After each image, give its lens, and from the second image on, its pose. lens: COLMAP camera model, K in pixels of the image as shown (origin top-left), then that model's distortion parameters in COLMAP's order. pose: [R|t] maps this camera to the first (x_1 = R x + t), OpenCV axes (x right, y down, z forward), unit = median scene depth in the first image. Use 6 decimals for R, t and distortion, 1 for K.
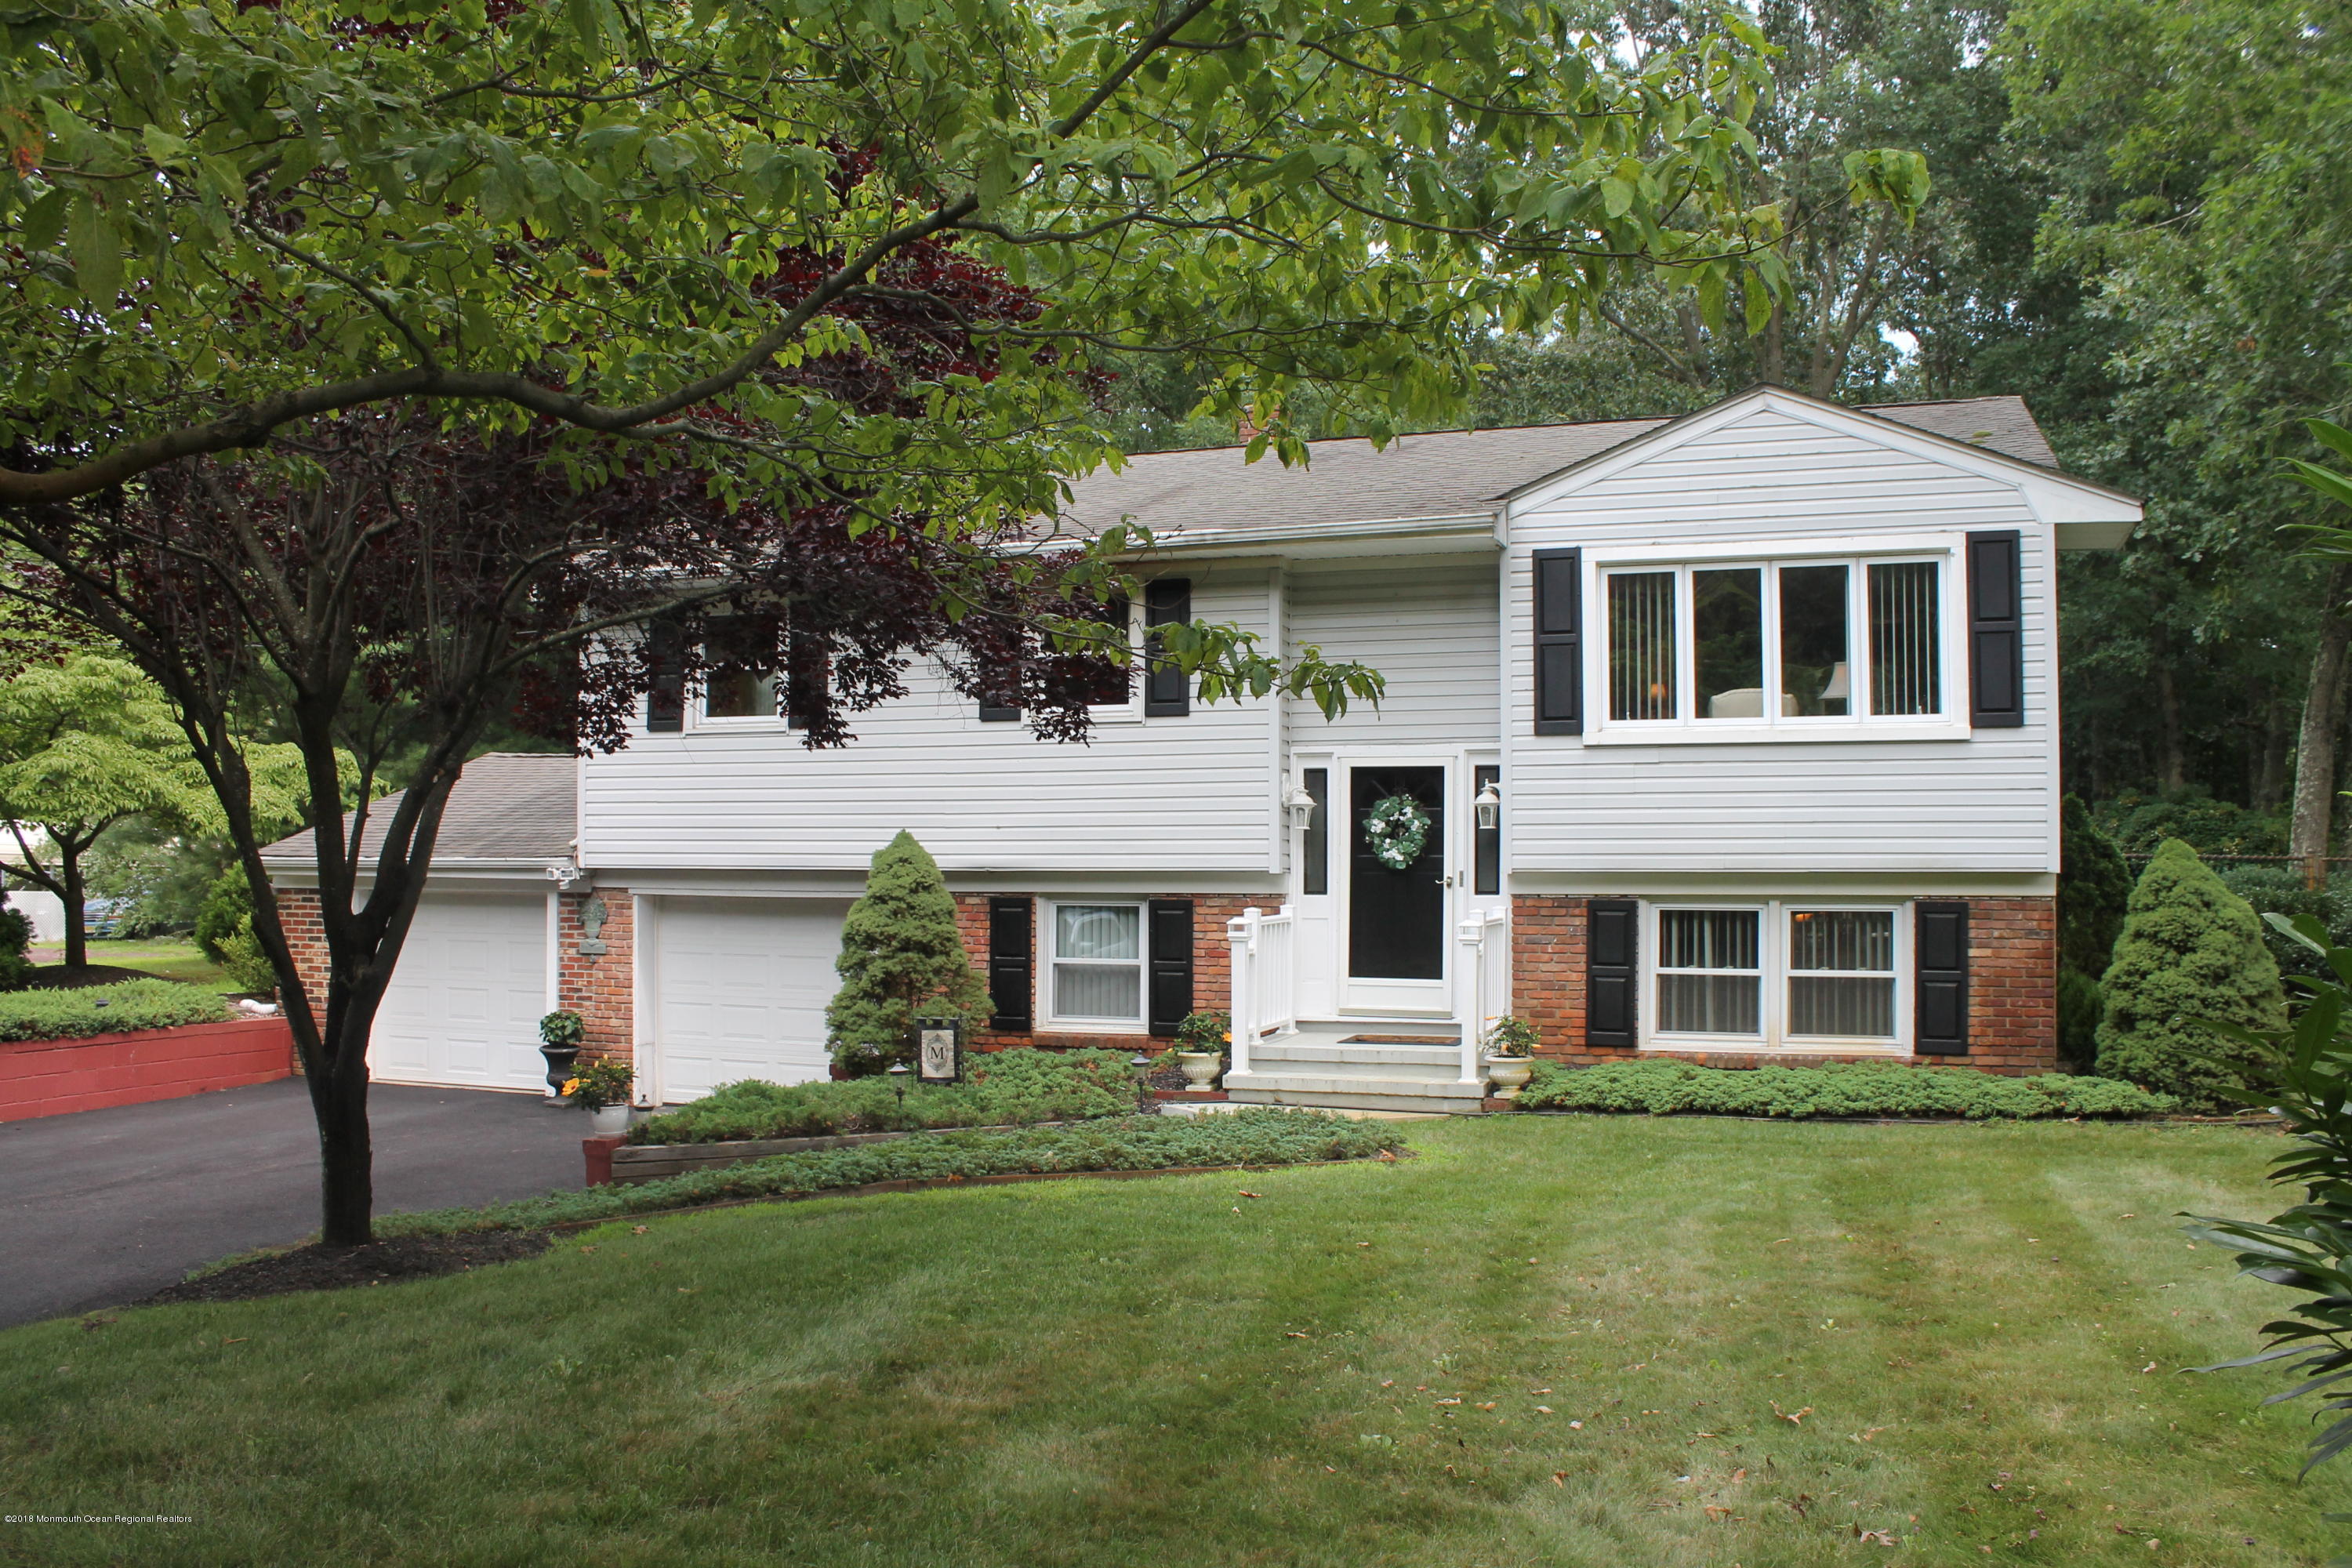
lens RADIAL K [[1967.3, 0, 1169.0], [0, 1967.3, 799.9], [0, 0, 1]] dist [-0.163373, 0.141841]
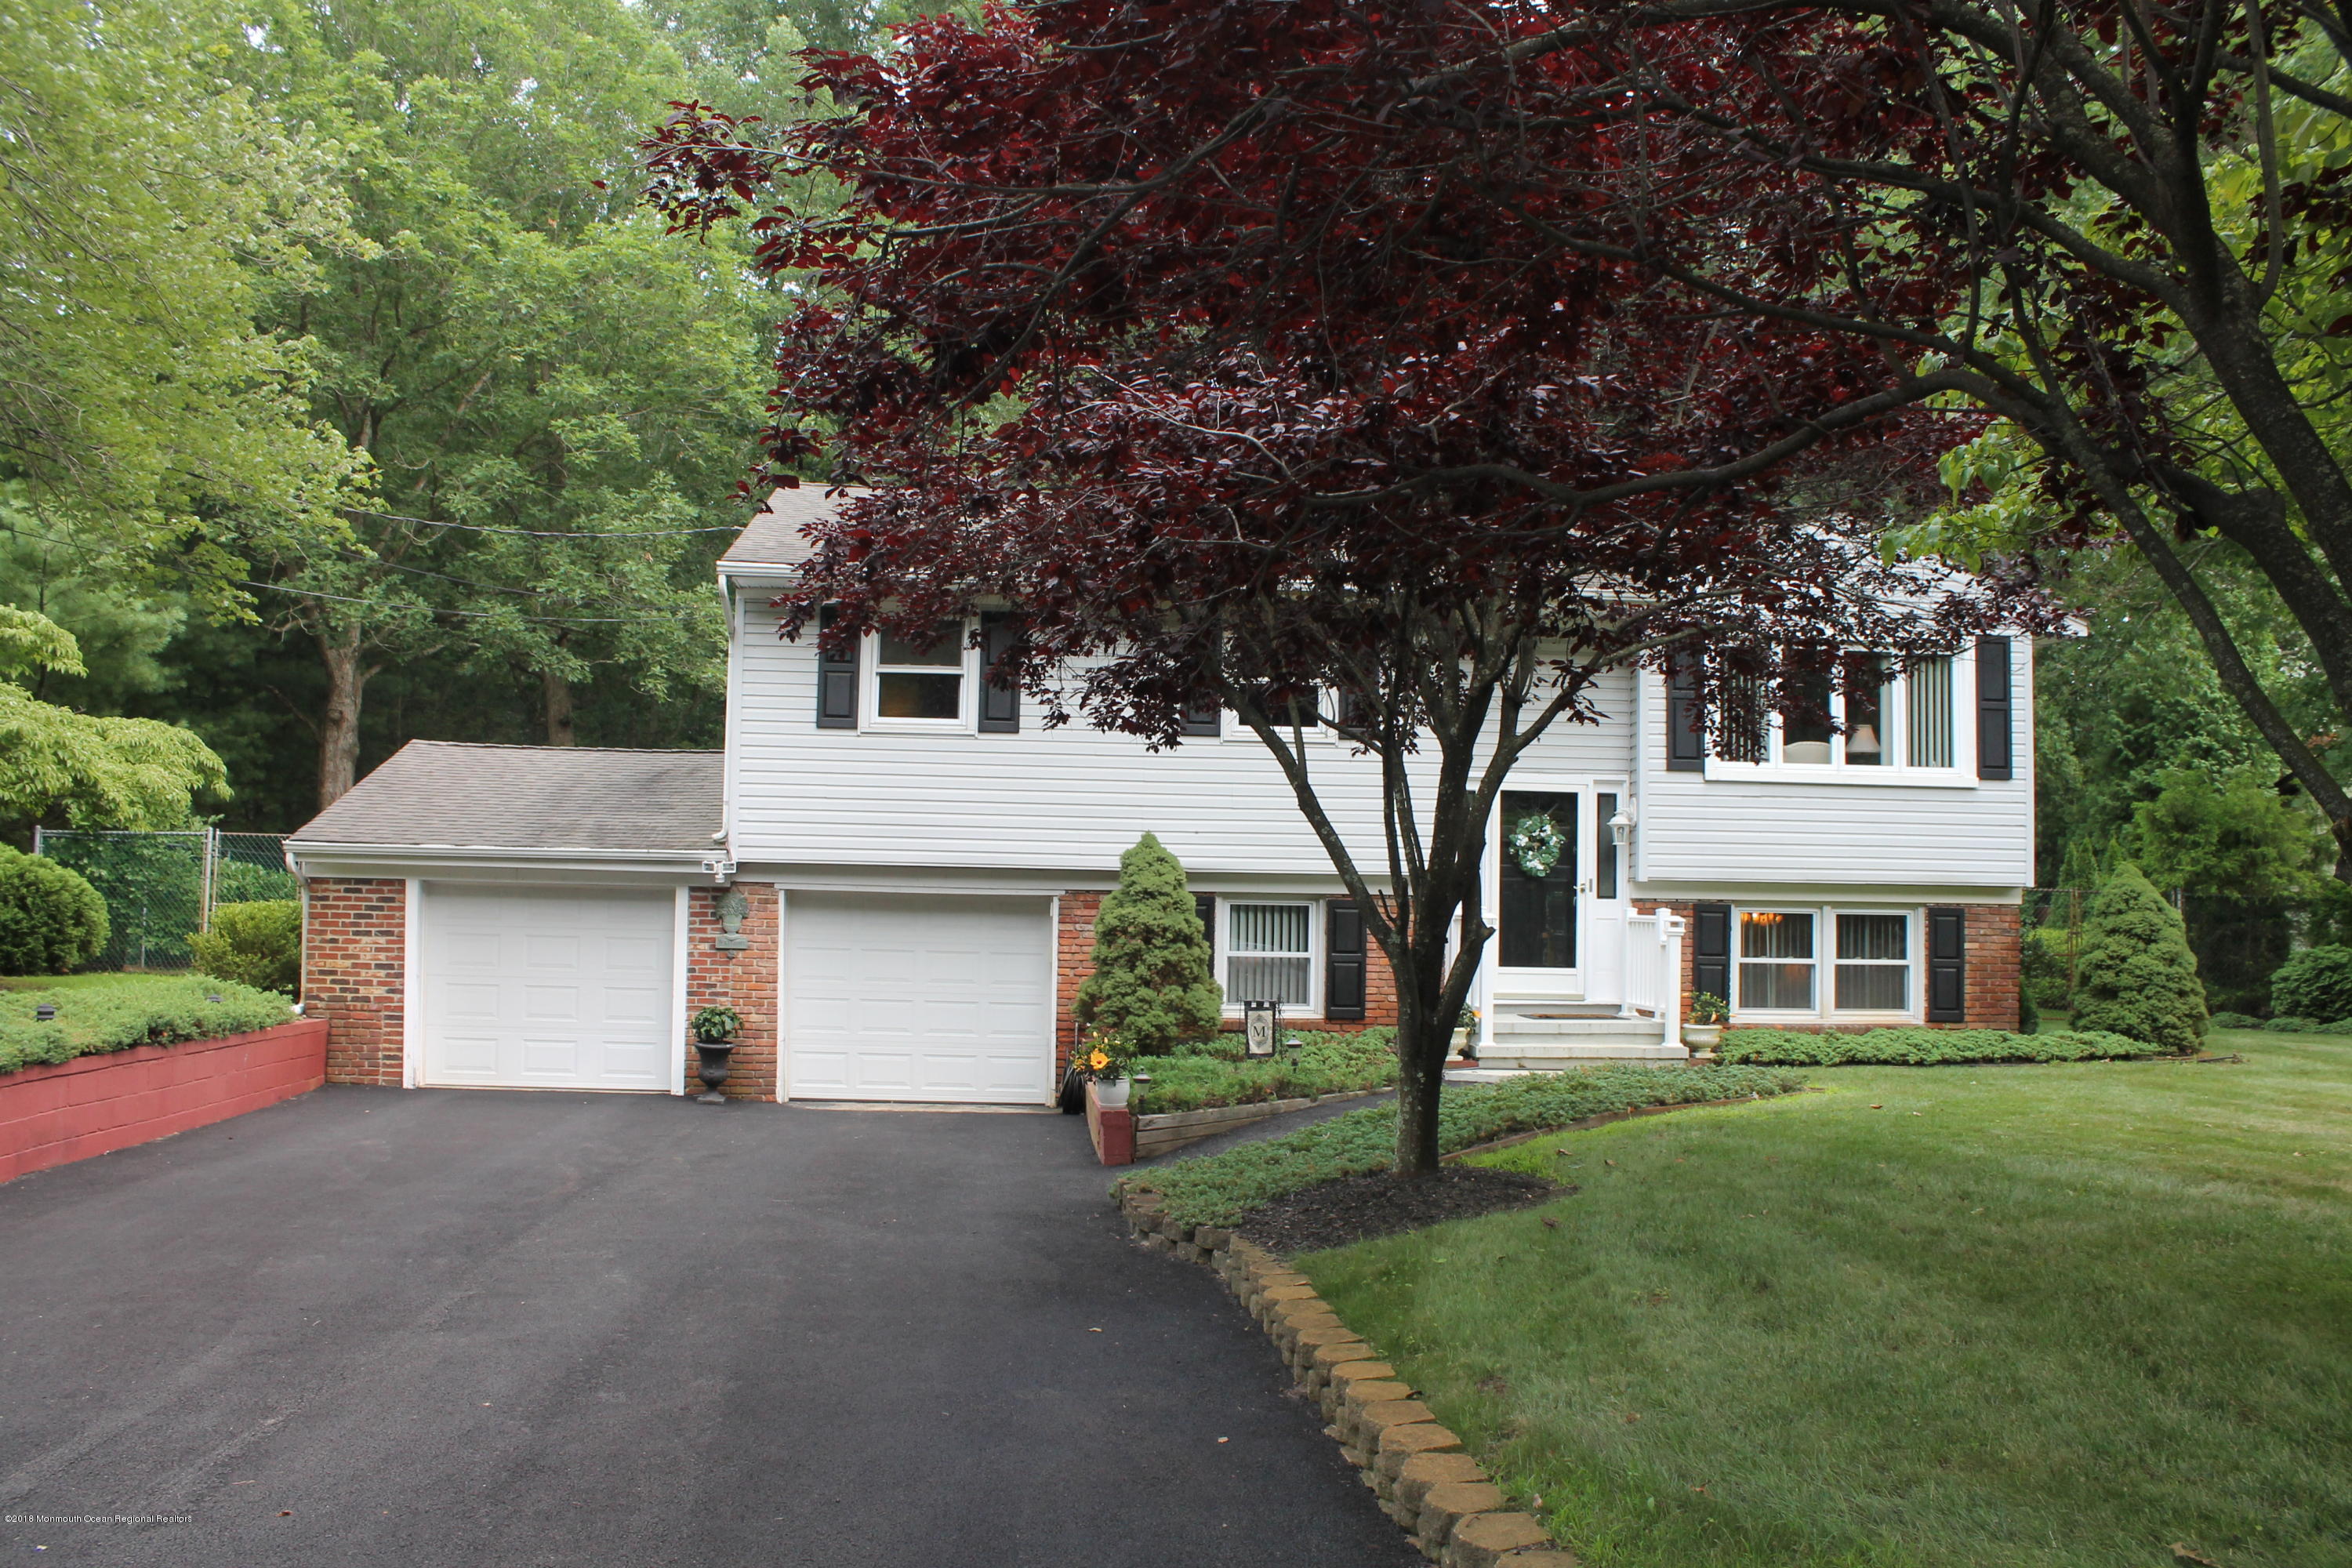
lens RADIAL K [[1990.0, 0, 1144.1], [0, 1990.0, 804.3], [0, 0, 1]] dist [-0.149428, 0.109363]
pose [[0.911982, 0.035796, 0.408665, -0.638073], [-0.030134, 0.999340, -0.020289, 0.024274], [-0.409122, 0.006189, 0.912459, -0.008452]]
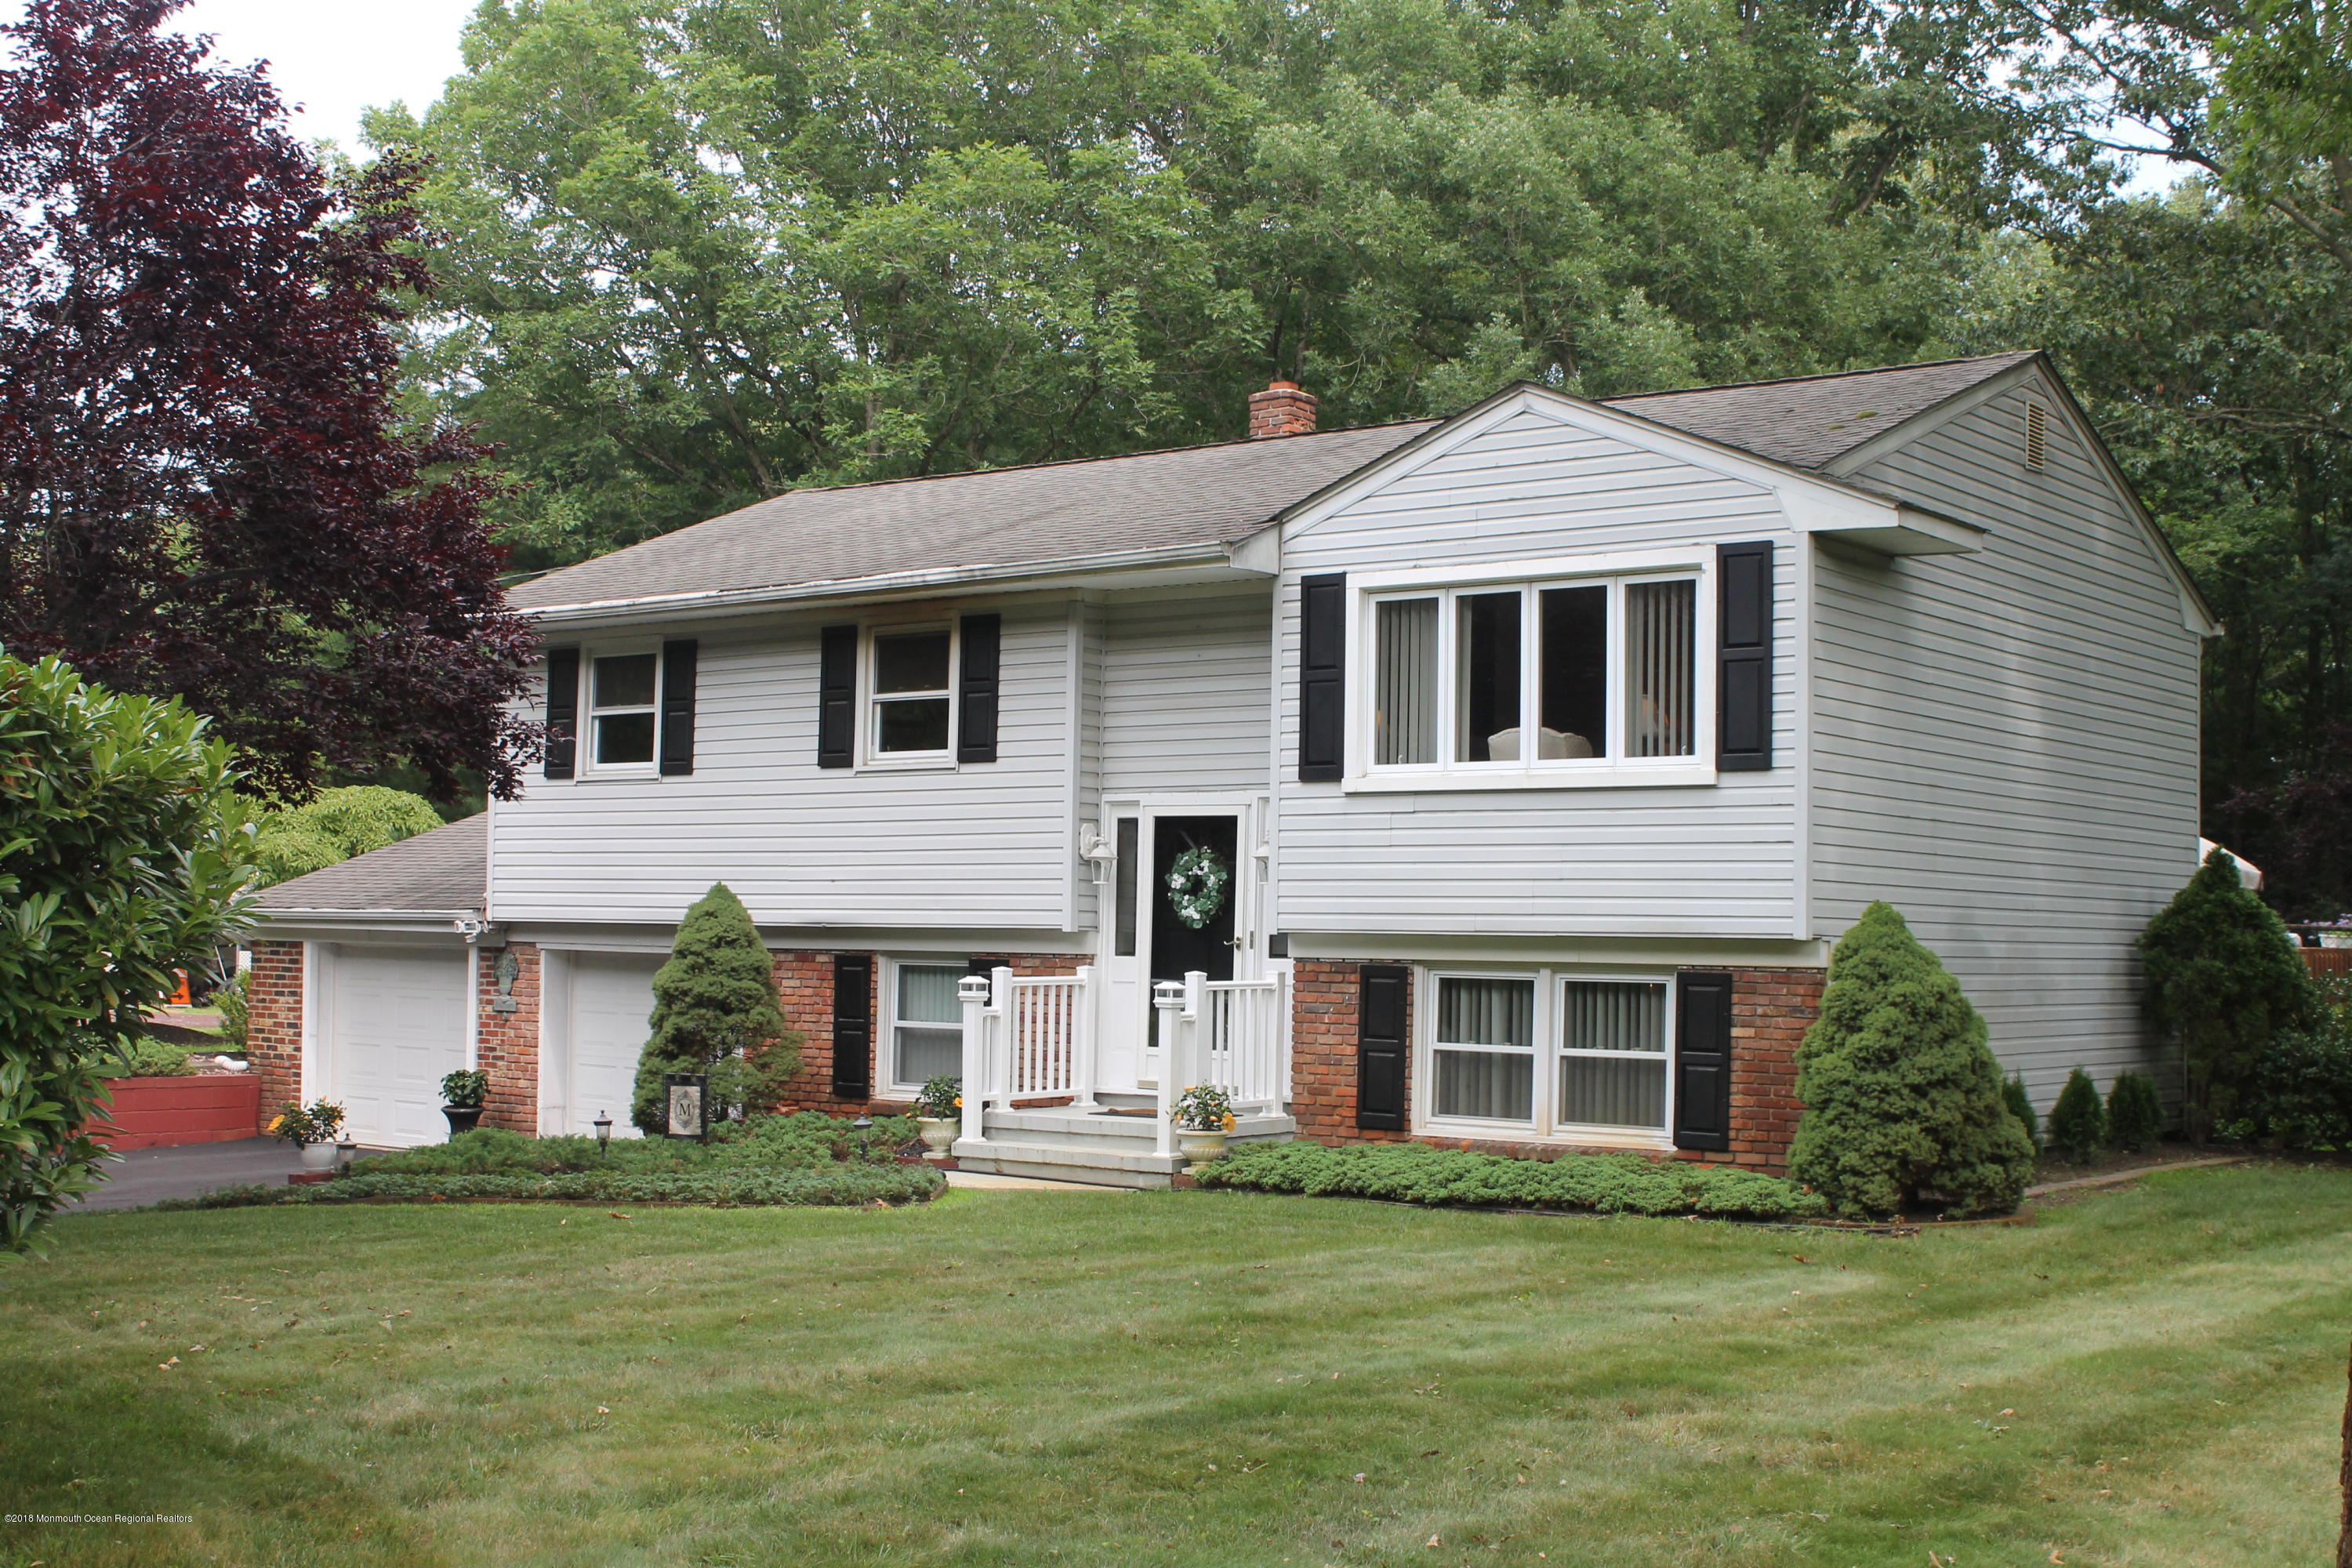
lens RADIAL K [[2827.8, 0, 1176.0], [0, 2827.8, 784.0], [0, 0, 1]] dist [-0.100712, 0.217661]
pose [[0.952049, -0.004863, -0.305908, 0.540972], [-0.001941, 0.999758, -0.021934, -0.003241], [0.305940, 0.021476, 0.951808, -0.267525]]
